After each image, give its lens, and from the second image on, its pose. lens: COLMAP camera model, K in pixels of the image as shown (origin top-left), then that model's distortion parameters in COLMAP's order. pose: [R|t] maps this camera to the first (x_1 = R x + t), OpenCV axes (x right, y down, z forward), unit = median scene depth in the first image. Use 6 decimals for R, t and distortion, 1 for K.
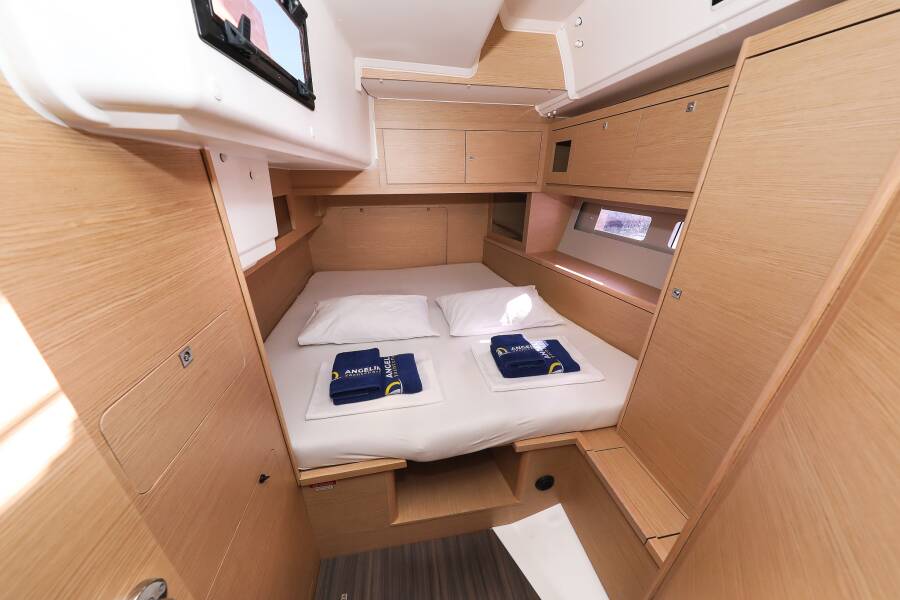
lens RADIAL K [[284.6, 0, 446.7], [0, 284.6, 300.1], [0, 0, 1]] dist [-0.000988, 0.000042]
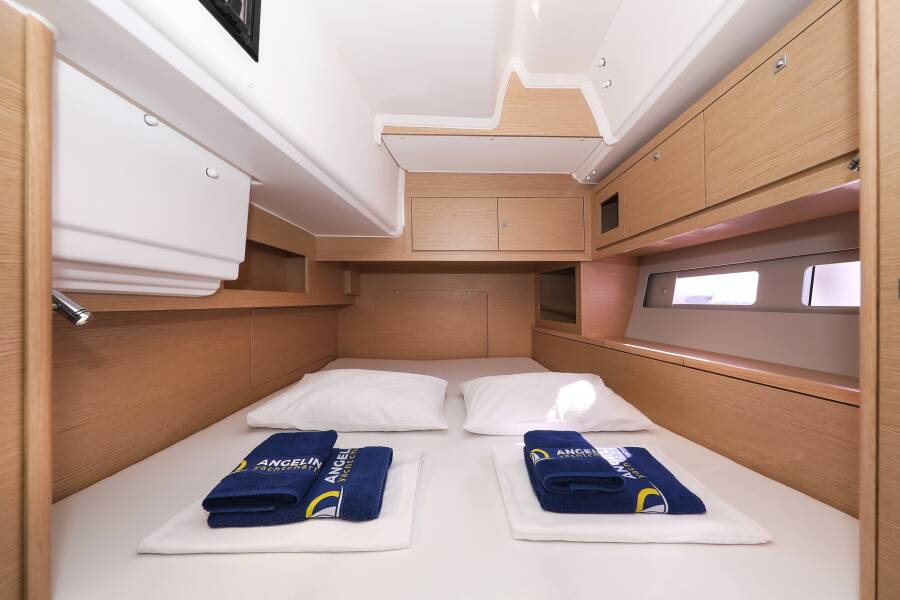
lens RADIAL K [[284.6, 0, 464.0], [0, 284.6, 302.3], [0, 0, 1]] dist [-0.000988, 0.000042]
pose [[0.986723, -0.001848, -0.162401, 0.127035], [-0.065495, 0.910495, -0.408300, 0.131887], [0.148620, 0.413516, 0.898286, 0.320914]]
